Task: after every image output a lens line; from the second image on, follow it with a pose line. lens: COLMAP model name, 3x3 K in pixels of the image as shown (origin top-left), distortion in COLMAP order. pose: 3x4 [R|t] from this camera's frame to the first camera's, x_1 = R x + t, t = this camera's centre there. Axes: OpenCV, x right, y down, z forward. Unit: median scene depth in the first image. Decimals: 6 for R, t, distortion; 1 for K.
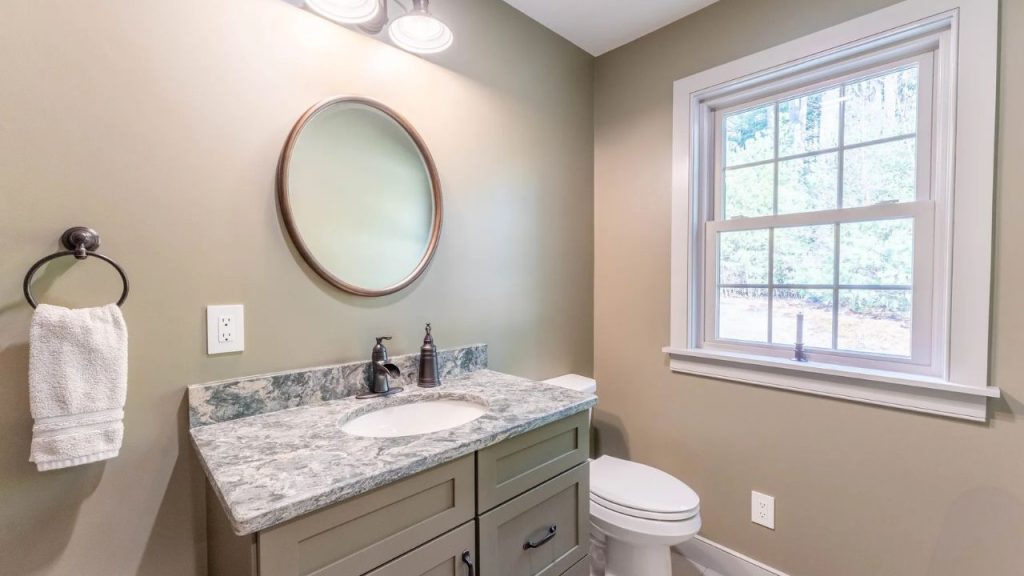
lens RADIAL K [[411.9, 0, 512.0], [0, 411.9, 288.0], [0, 0, 1]] dist [0.001100, 0.000079]
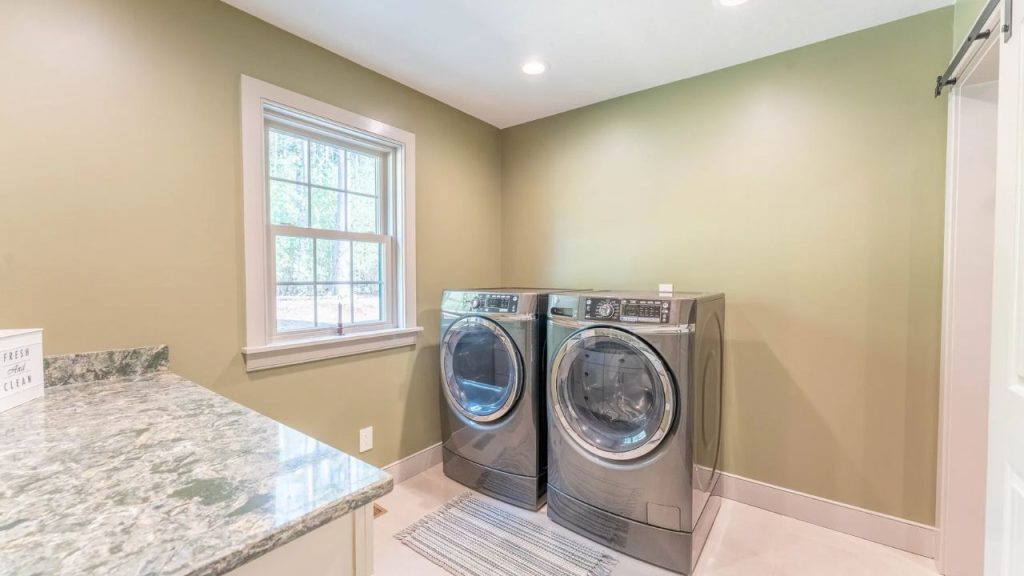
lens RADIAL K [[411.9, 0, 512.0], [0, 411.9, 288.0], [0, 0, 1]] dist [0.001100, 0.000079]
pose [[-0.160682, -0.025633, 0.986673, -0.739257], [0.022399, 0.999311, 0.029609, -0.012869], [-0.986752, 0.026858, -0.159997, 0.588437]]
